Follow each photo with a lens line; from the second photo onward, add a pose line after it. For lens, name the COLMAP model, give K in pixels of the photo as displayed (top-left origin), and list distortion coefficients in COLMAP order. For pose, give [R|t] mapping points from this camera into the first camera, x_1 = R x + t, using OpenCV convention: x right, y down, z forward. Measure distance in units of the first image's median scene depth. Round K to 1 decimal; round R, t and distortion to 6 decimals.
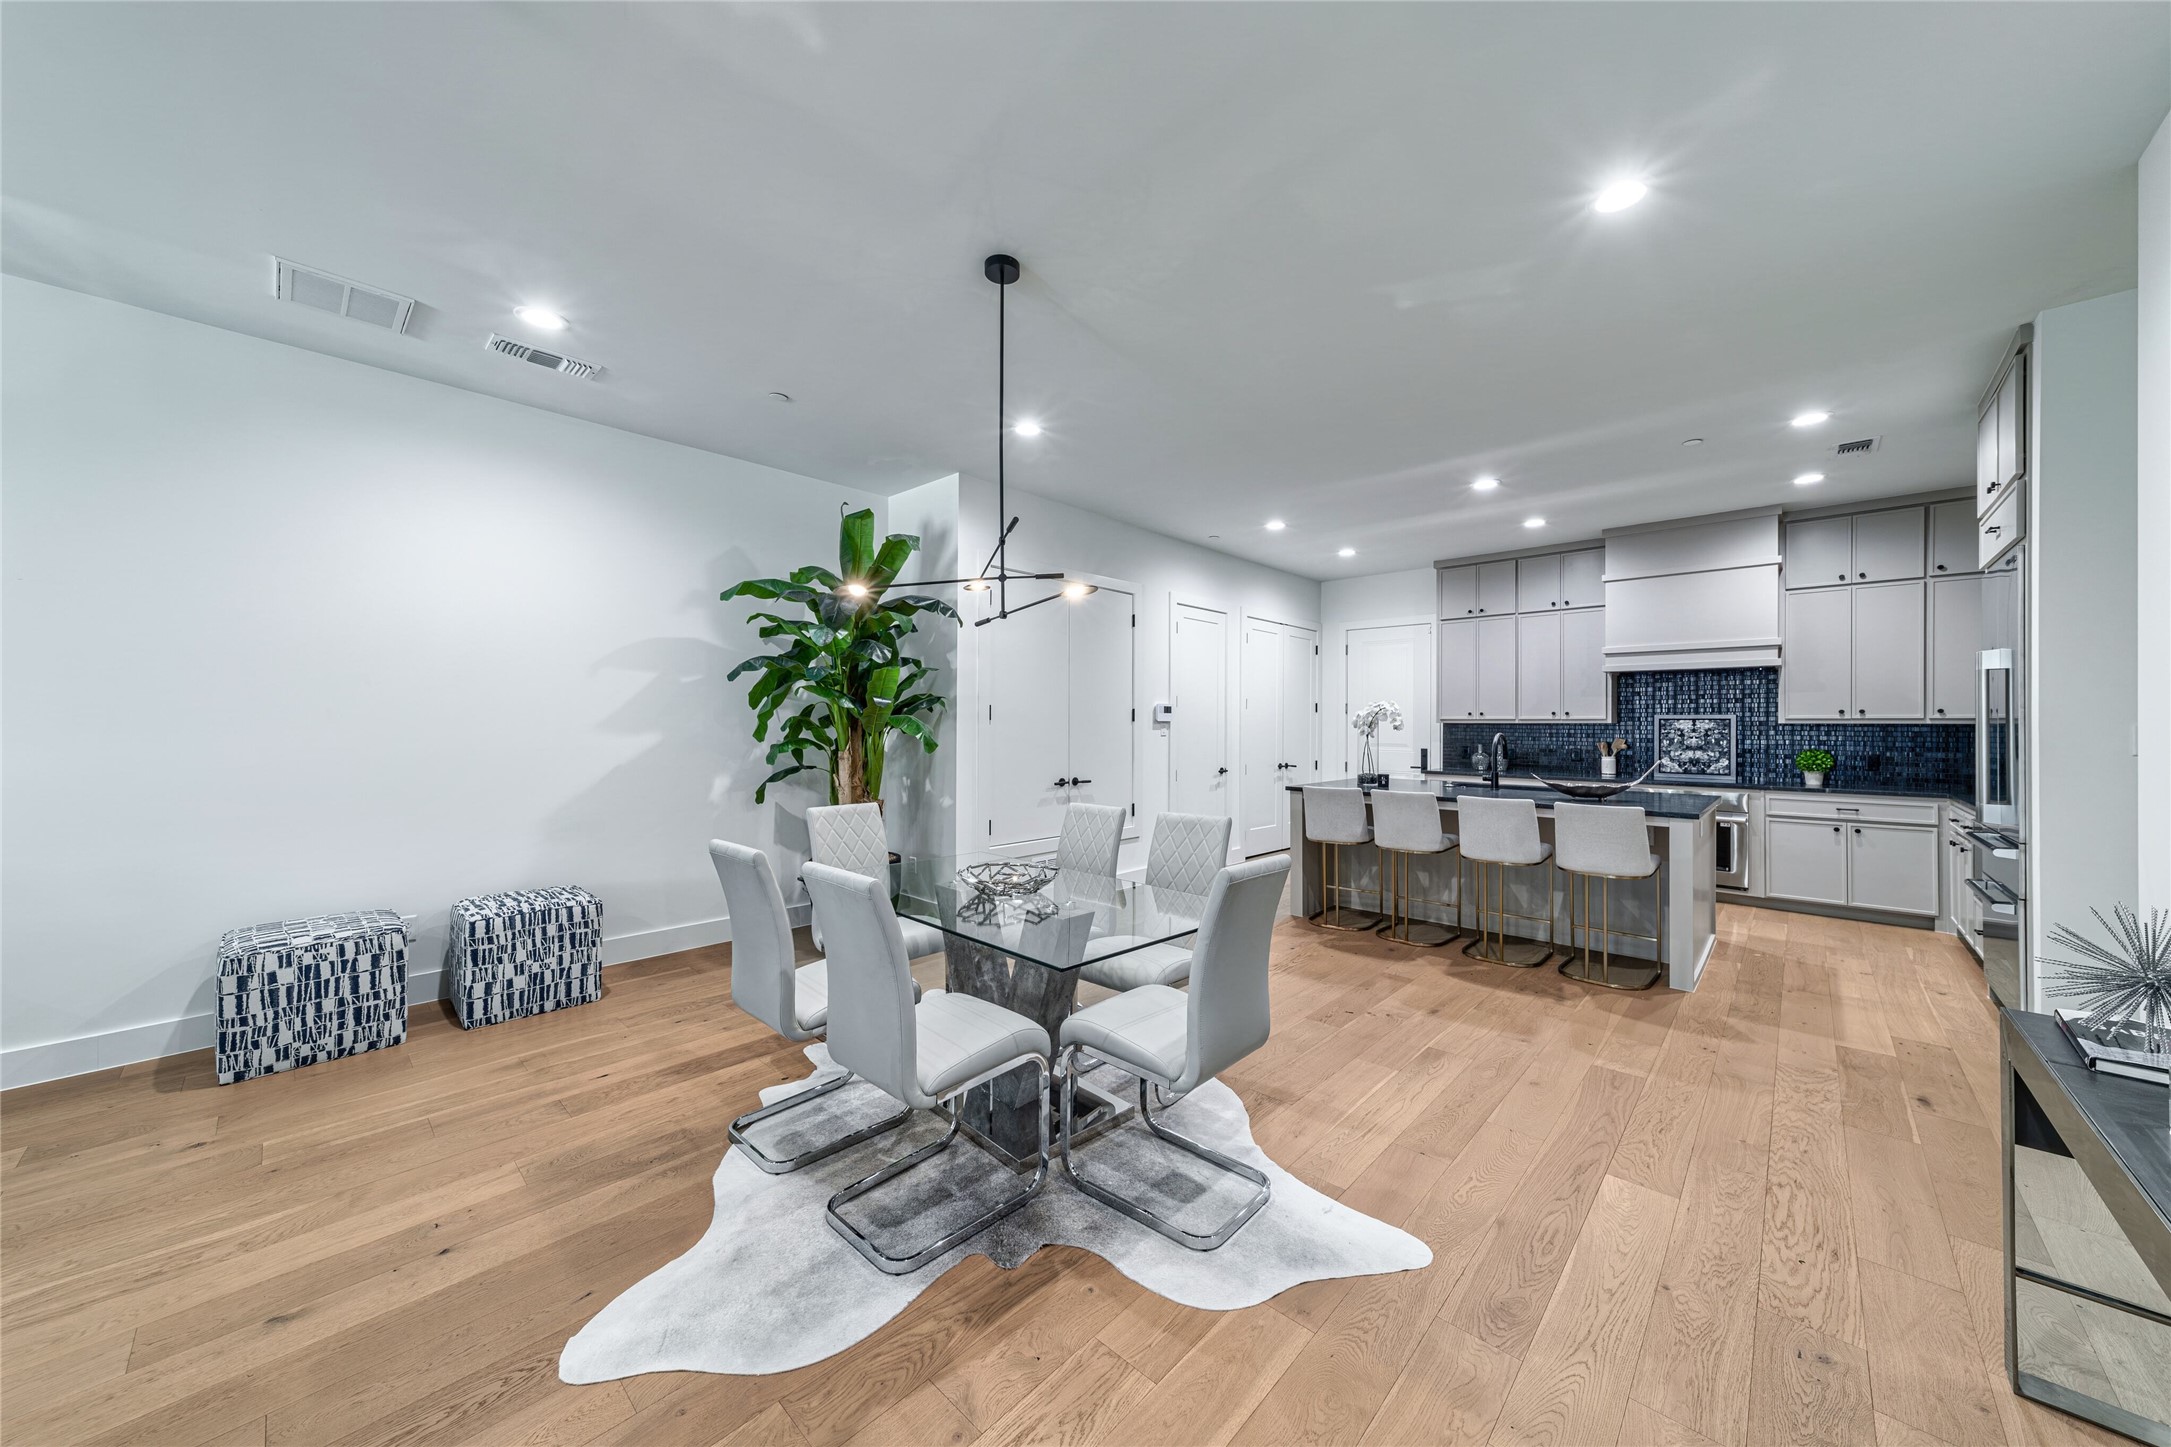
lens RADIAL K [[756.1, 0, 1084.8], [0, 756.1, 721.8], [0, 0, 1]] dist [0.009000, -0.000535]
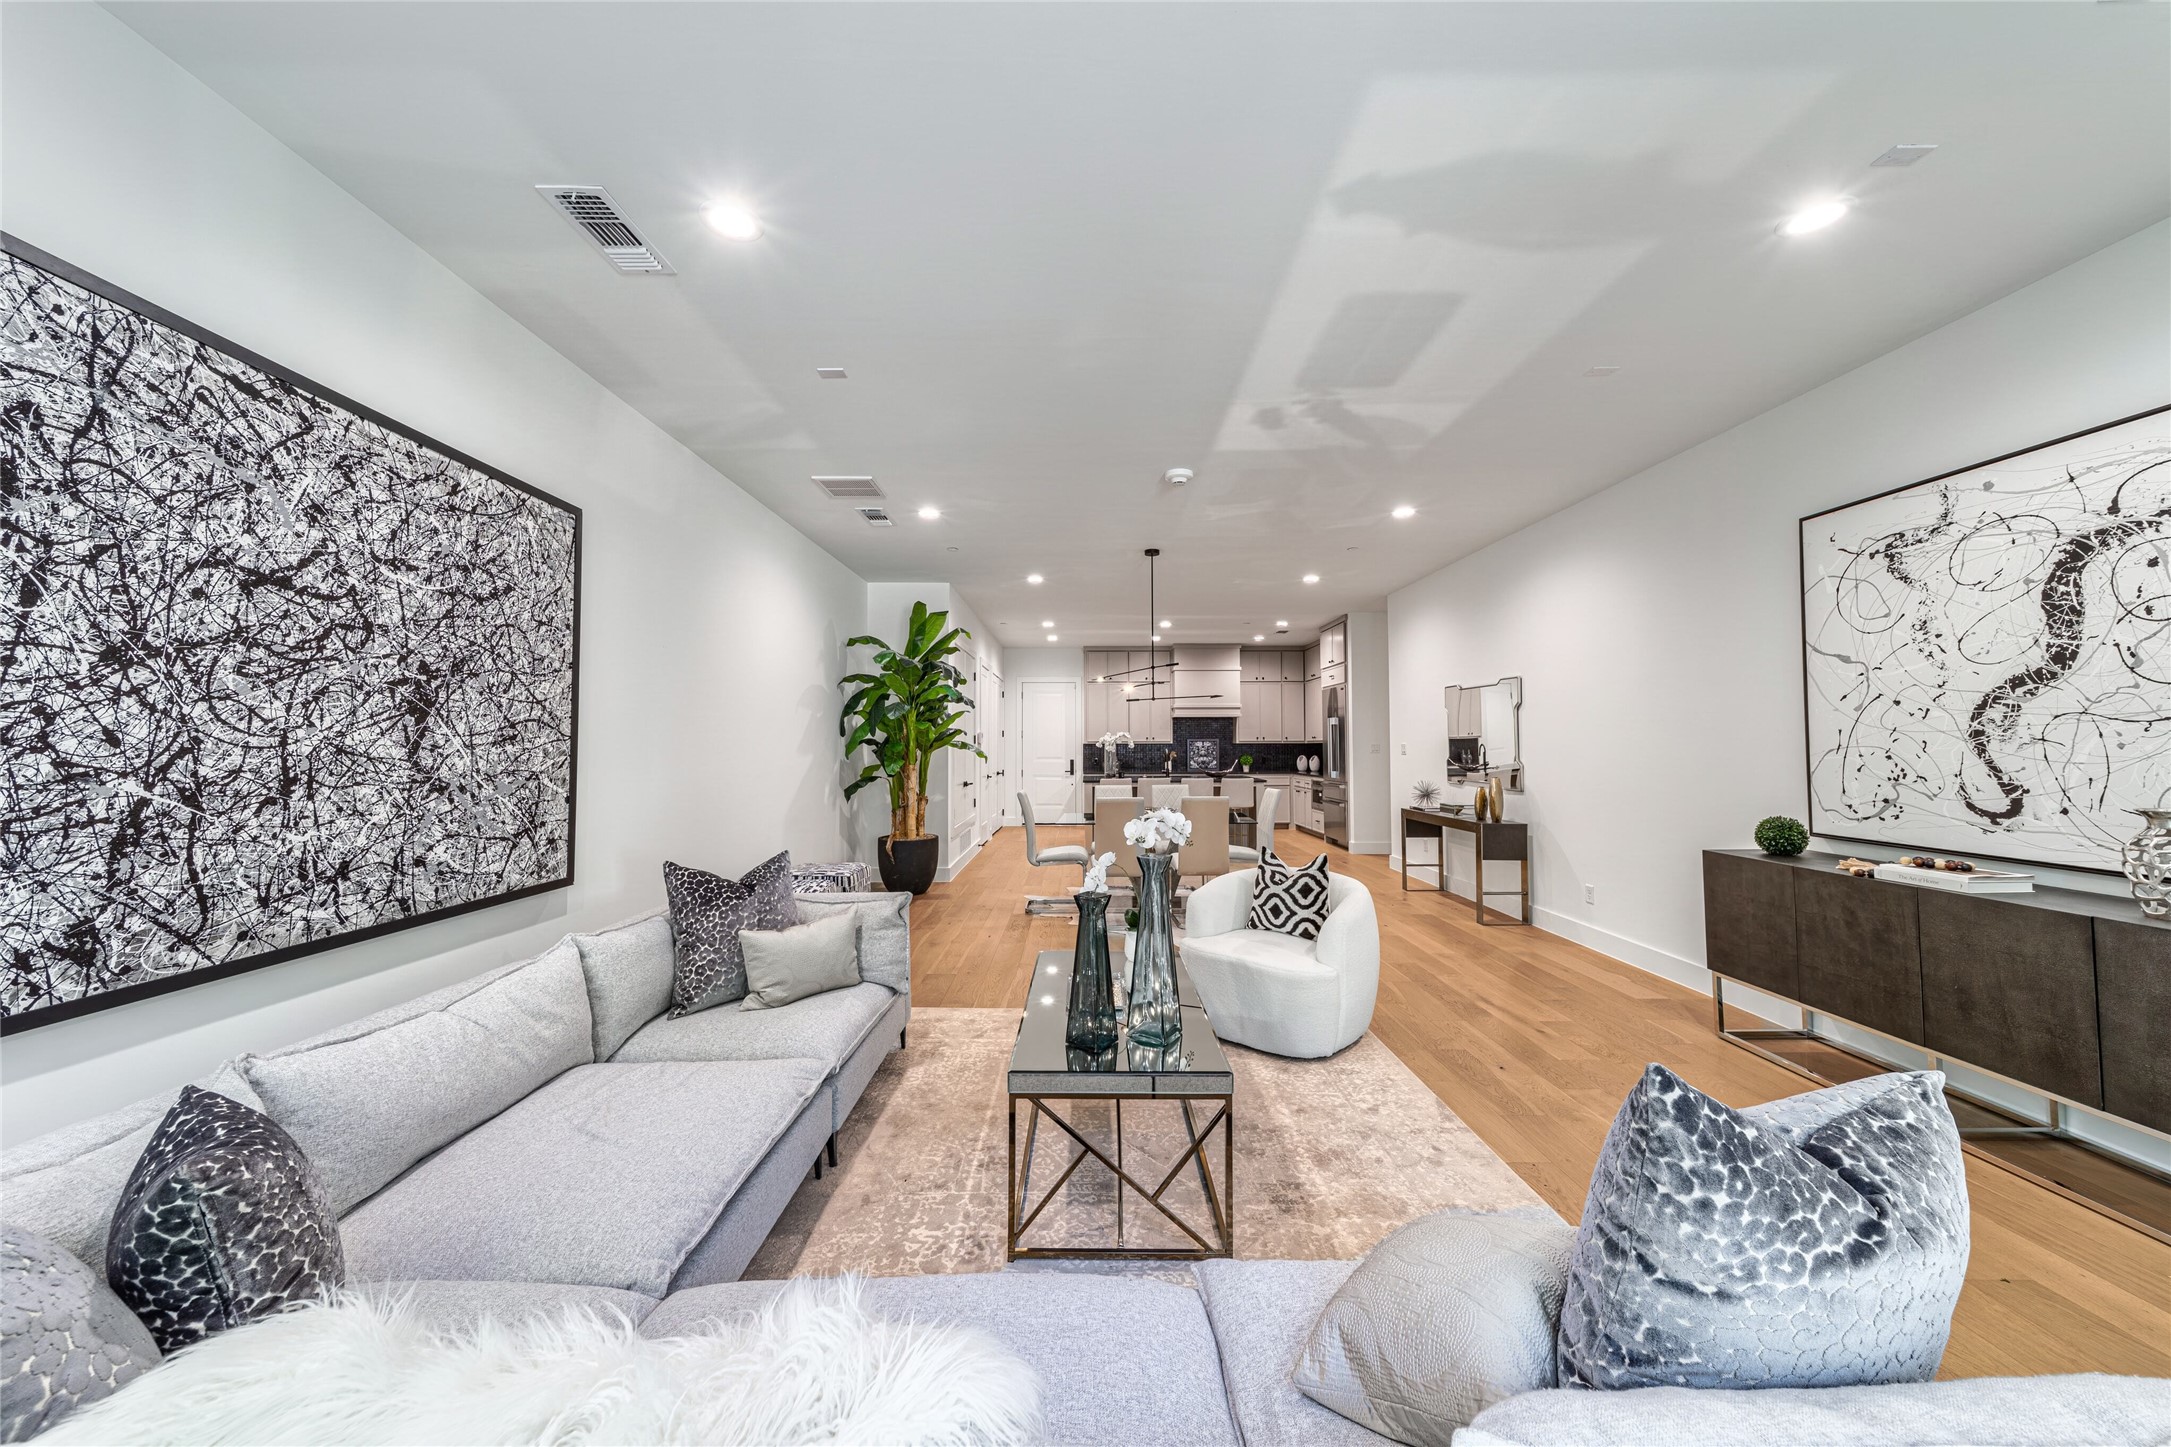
lens RADIAL K [[756.1, 0, 1088.8], [0, 756.1, 720.7], [0, 0, 1]] dist [0.009000, -0.000535]
pose [[0.723652, 0.015727, 0.689986, -0.934941], [0.005041, 0.999593, -0.028071, -0.004251], [-0.690146, 0.023792, 0.723278, -0.276270]]
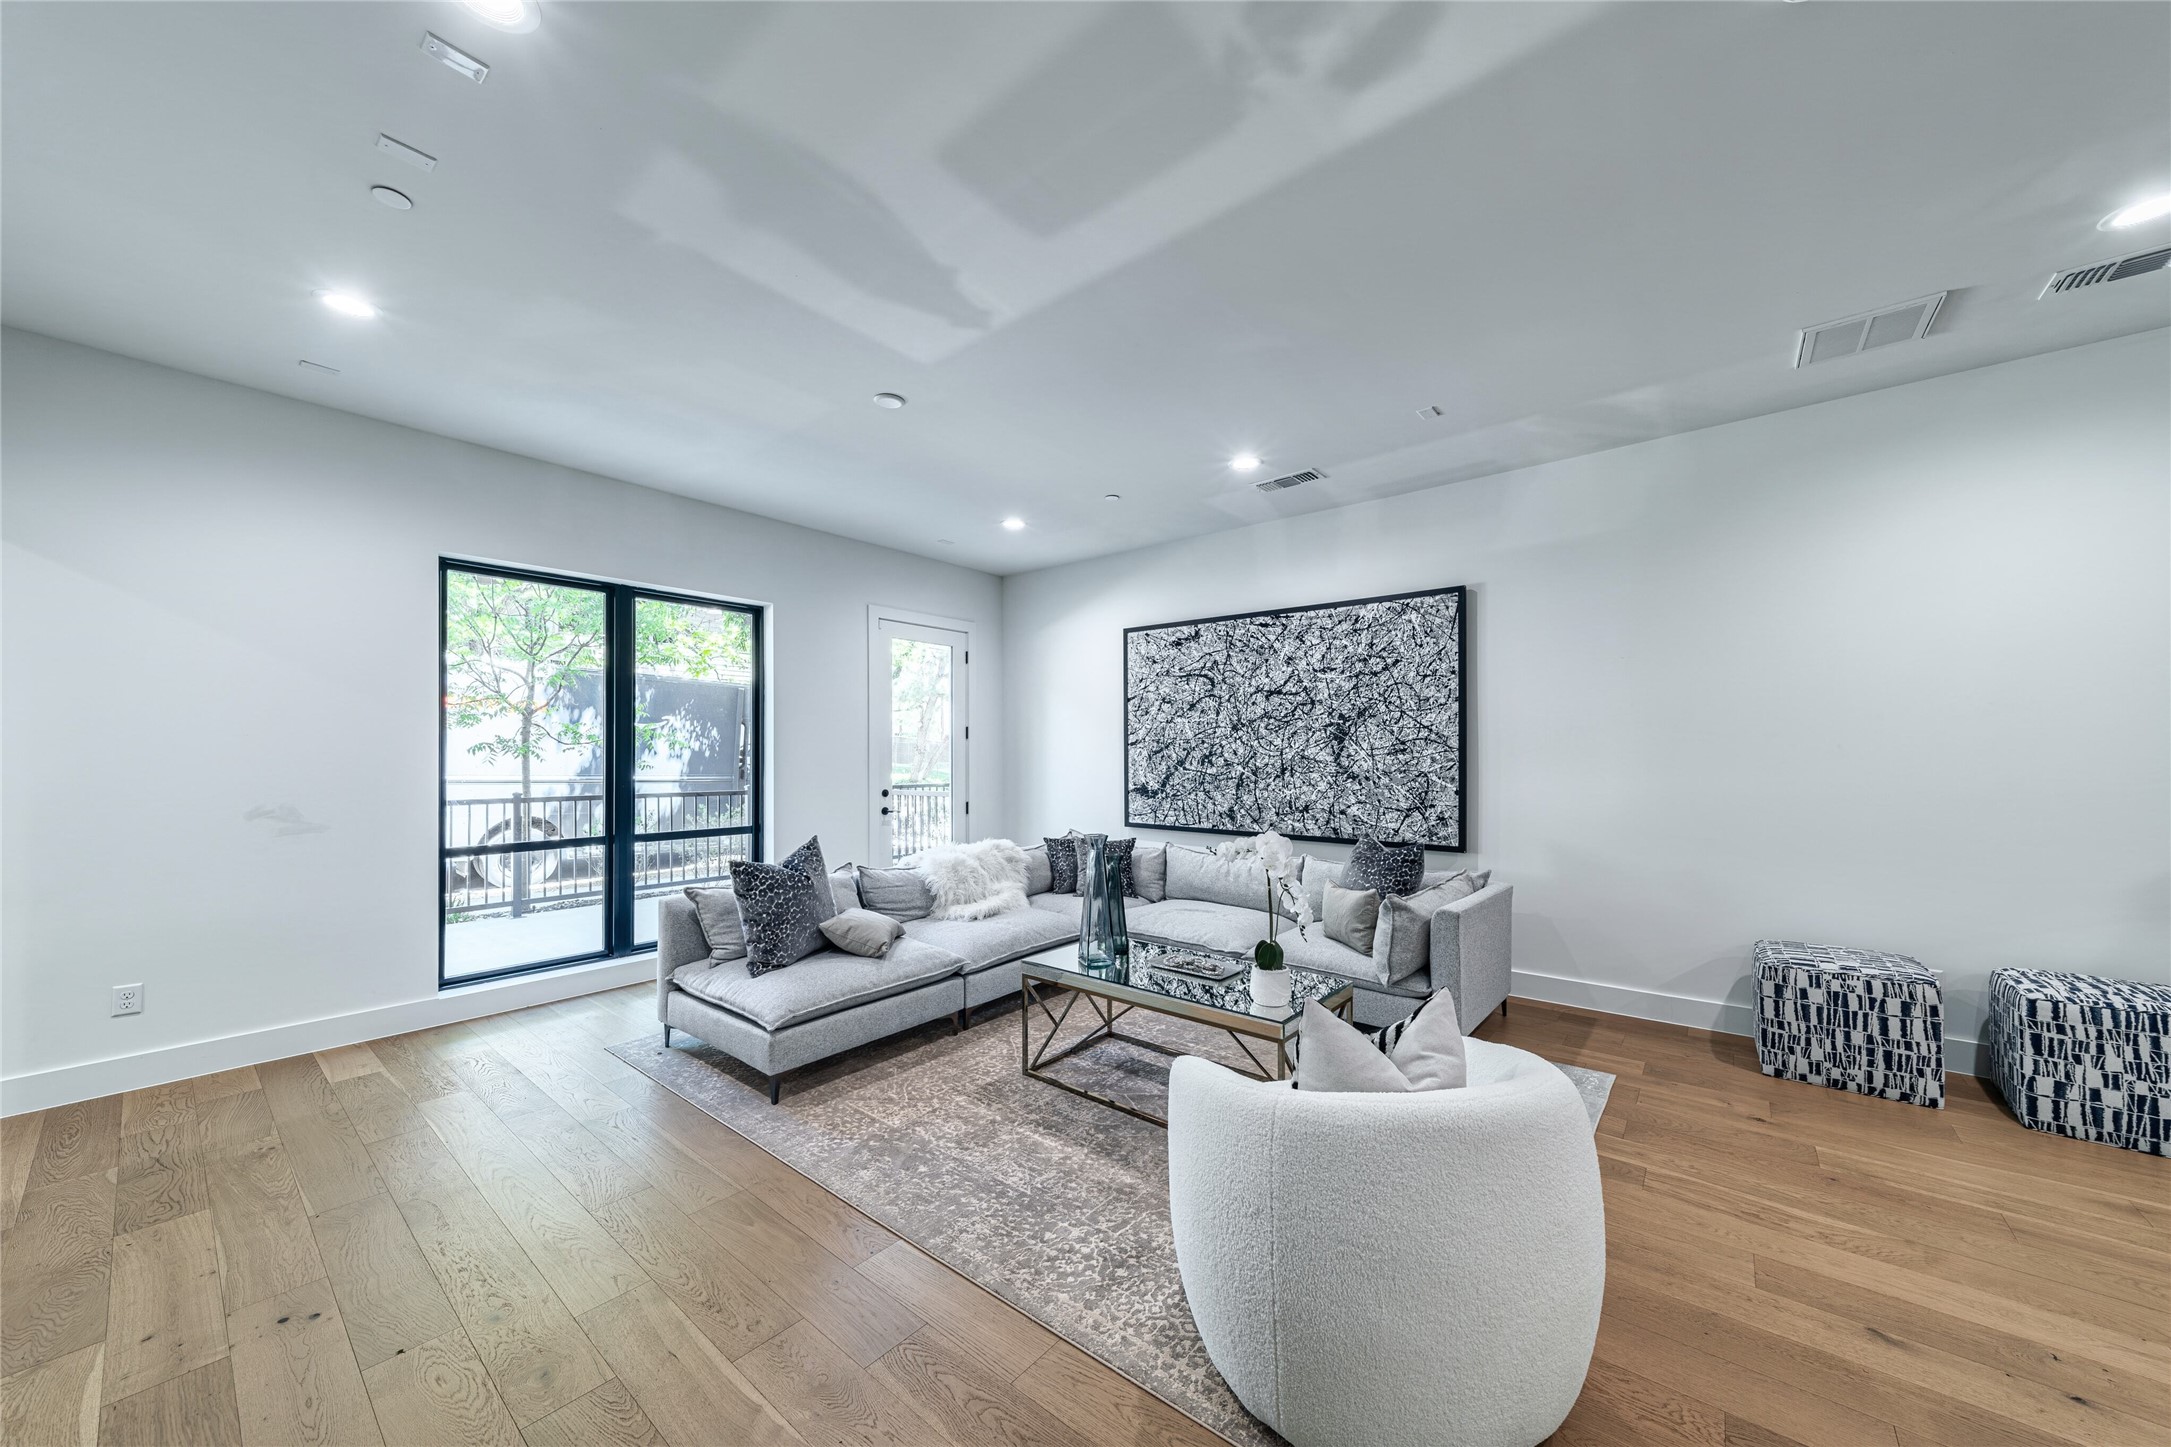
lens RADIAL K [[756.1, 0, 1086.2], [0, 756.1, 750.7], [0, 0, 1]] dist [0.009000, -0.000535]
pose [[0.073140, -0.011116, -0.997260, -0.030732], [0.004672, 0.999931, -0.010803, -0.001190], [0.997311, -0.003869, 0.073187, -0.049444]]
